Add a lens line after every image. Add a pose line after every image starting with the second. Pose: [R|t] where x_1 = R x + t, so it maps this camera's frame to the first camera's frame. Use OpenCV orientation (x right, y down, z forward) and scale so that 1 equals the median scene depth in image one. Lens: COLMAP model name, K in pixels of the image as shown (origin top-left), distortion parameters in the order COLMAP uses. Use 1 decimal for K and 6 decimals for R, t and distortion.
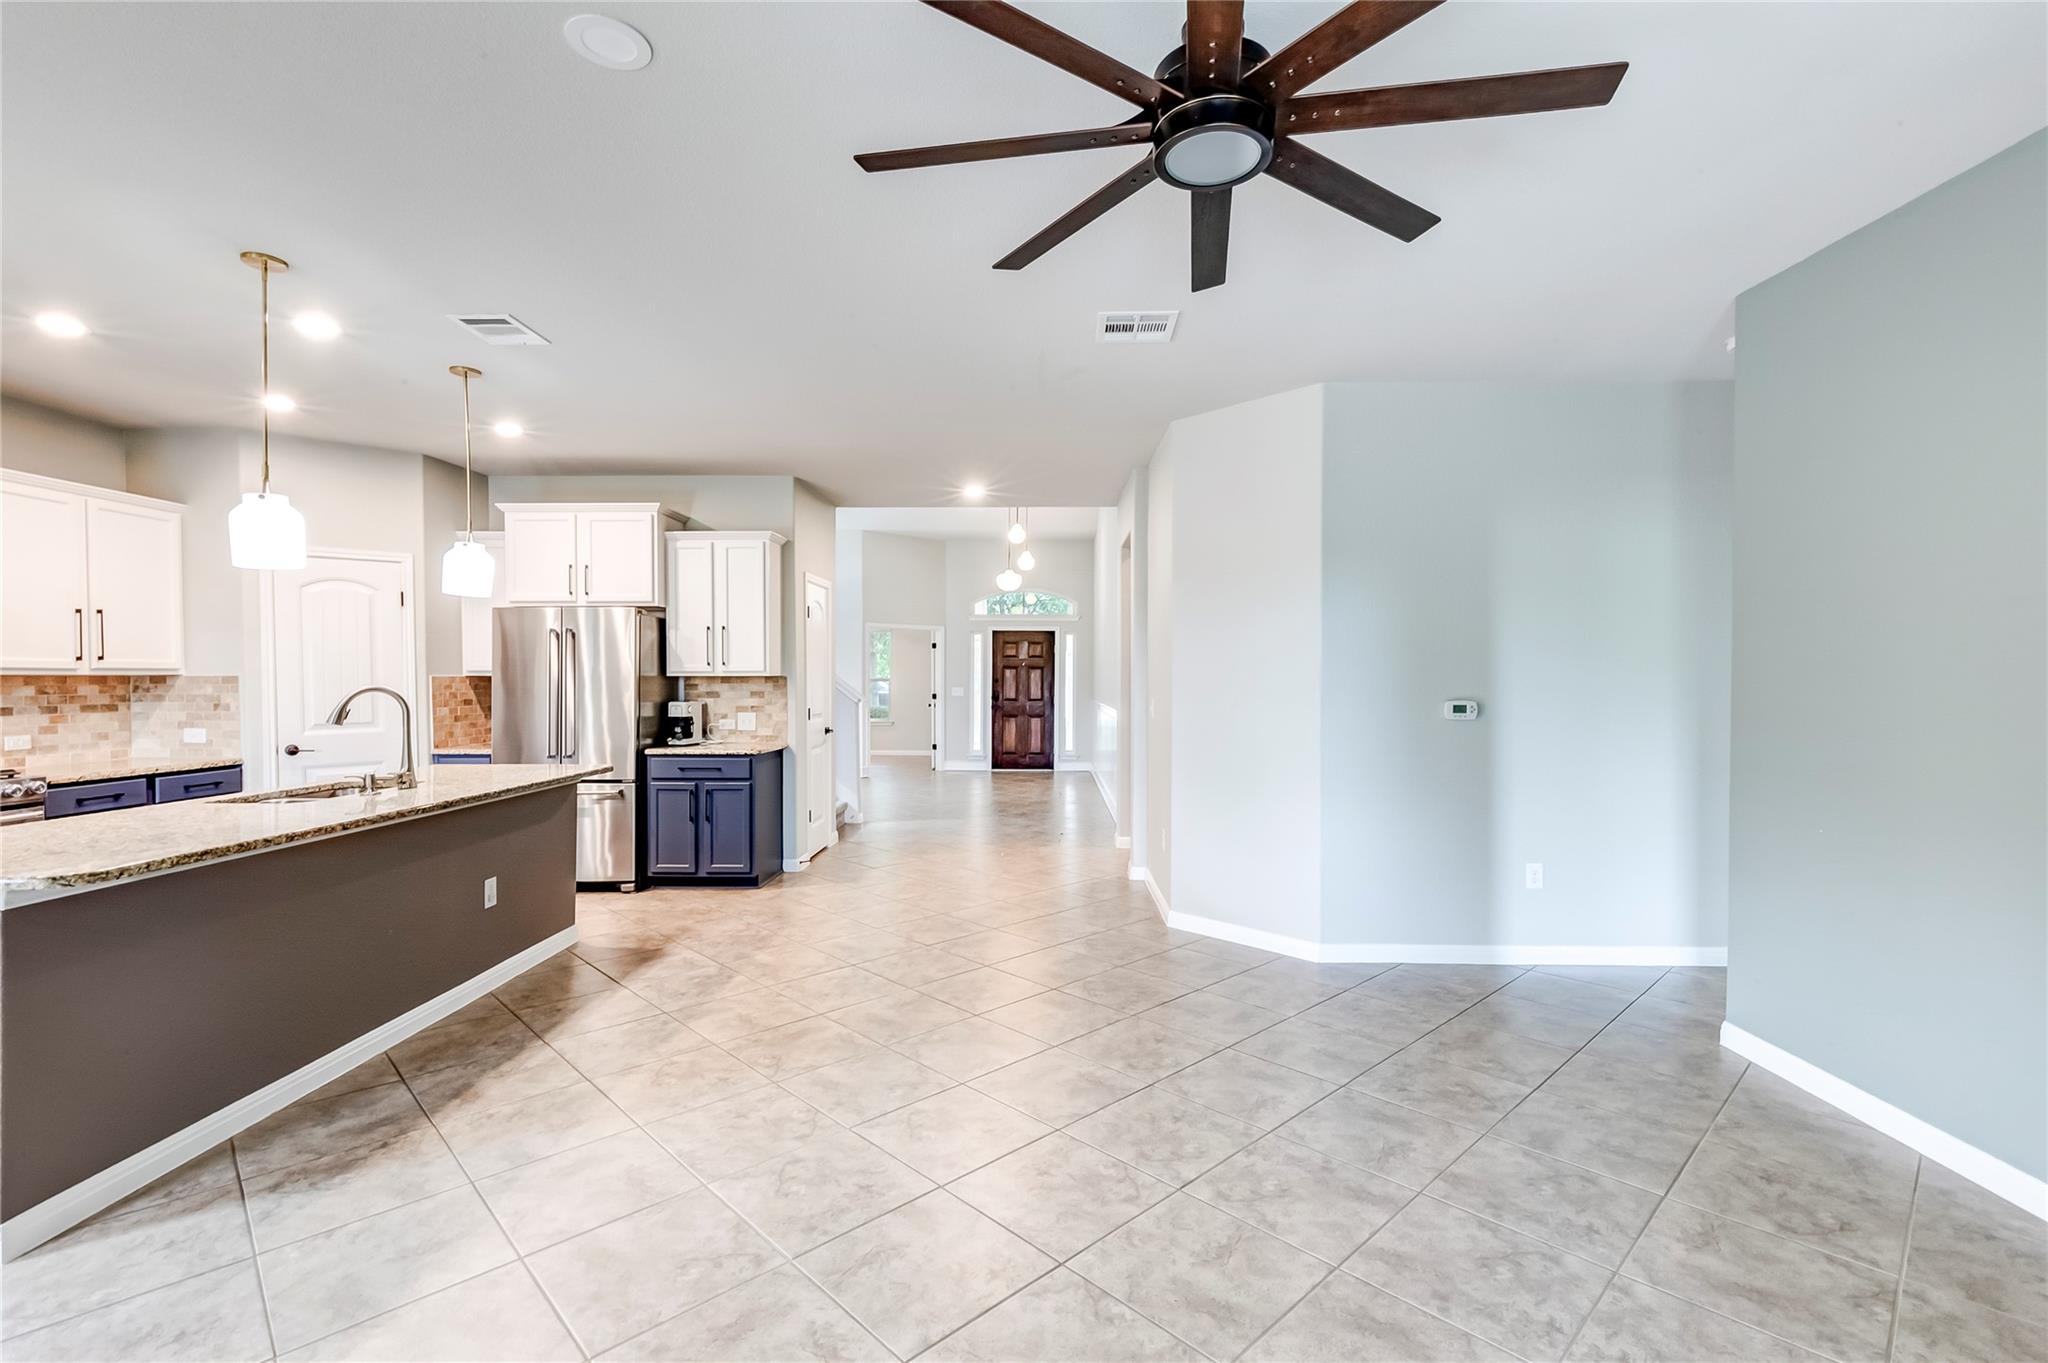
lens RADIAL K [[925.3, 0, 1027.3], [0, 925.3, 686.5], [0, 0, 1]] dist [0.005238, 0.000191]
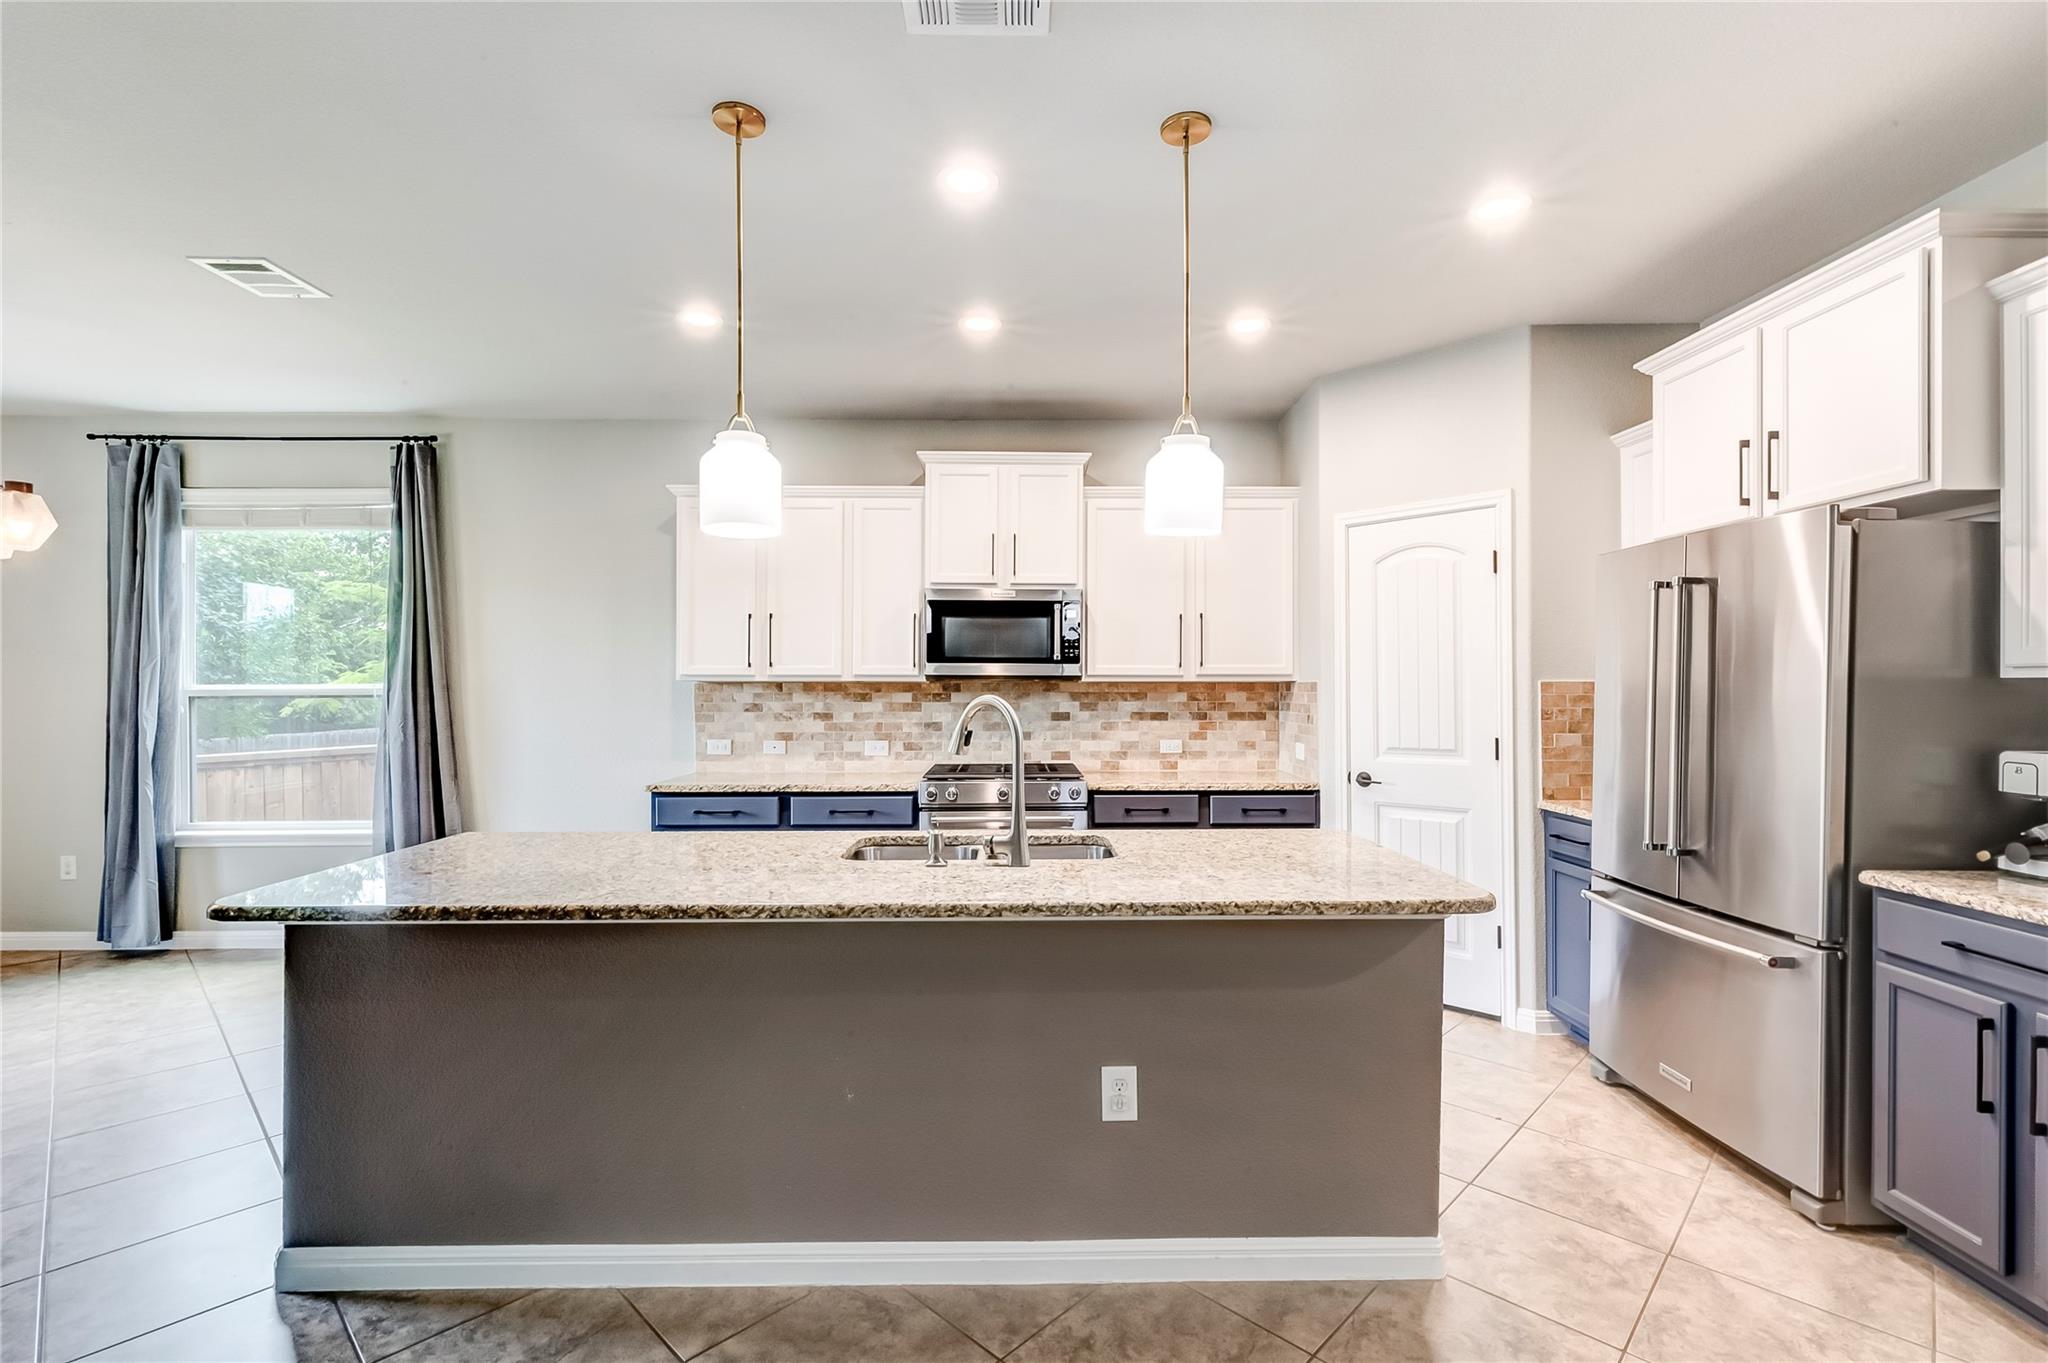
lens RADIAL K [[921.1, 0, 1024.0], [0, 921.1, 688.5], [0, 0, 1]] dist [0.005364, -0.000576]
pose [[0.032585, 0.003420, -0.999463, -0.047514], [-0.009159, 0.999953, 0.003123, -0.005908], [0.999427, 0.009052, 0.032614, 0.714262]]
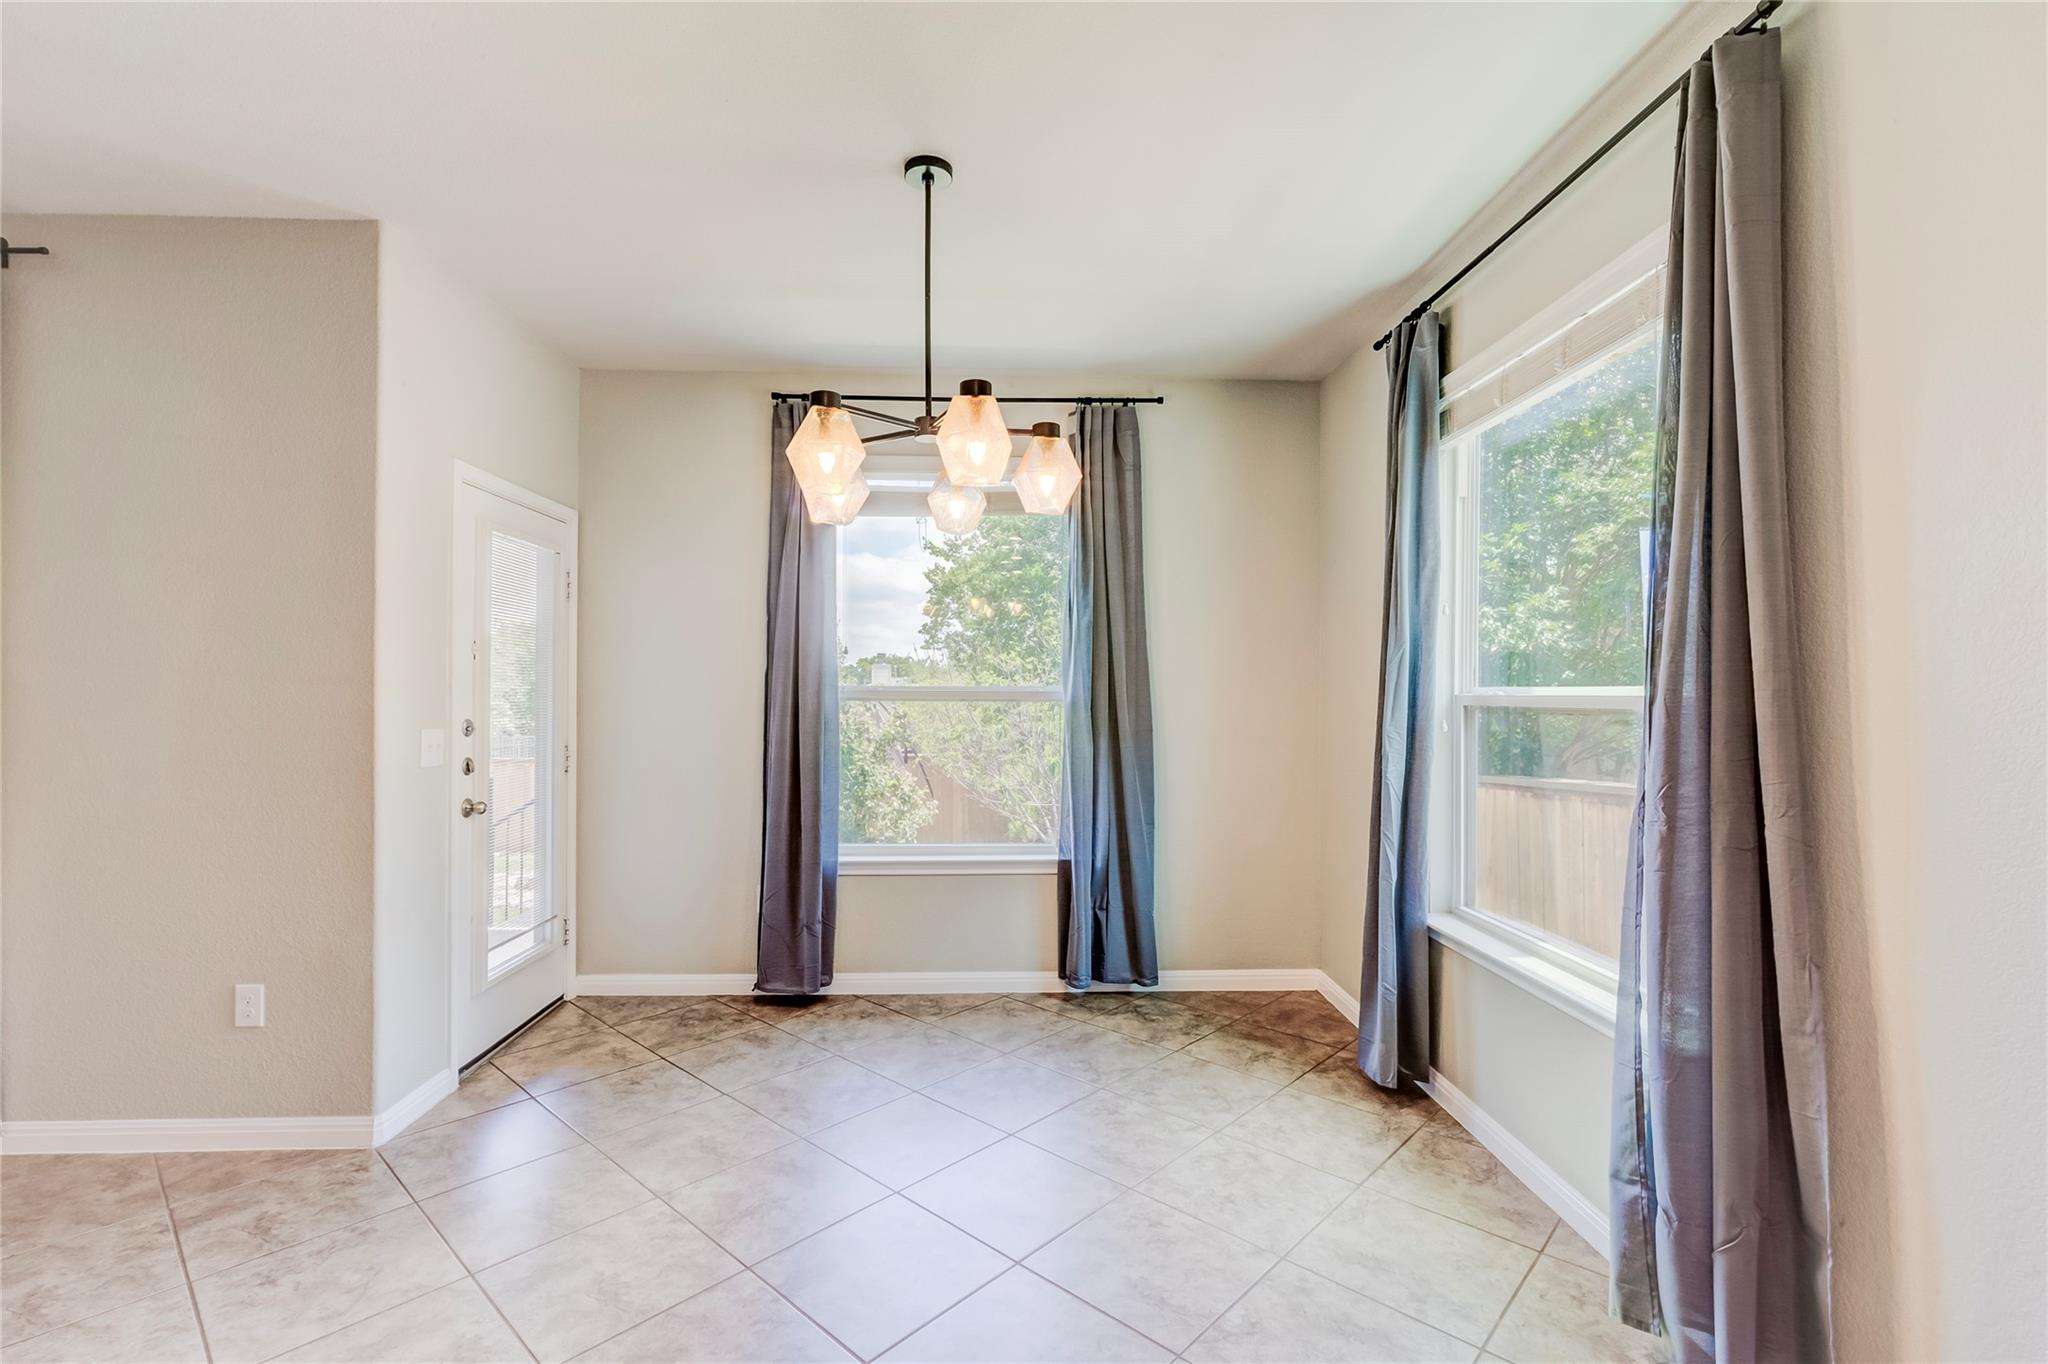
lens RADIAL K [[925.3, 0, 1027.3], [0, 925.3, 687.0], [0, 0, 1]] dist [0.005238, 0.000191]
pose [[-0.998255, -0.002686, -0.058986, -0.695449], [-0.003295, 0.999942, 0.010225, -0.004761], [0.058955, 0.010402, -0.998206, 0.474647]]
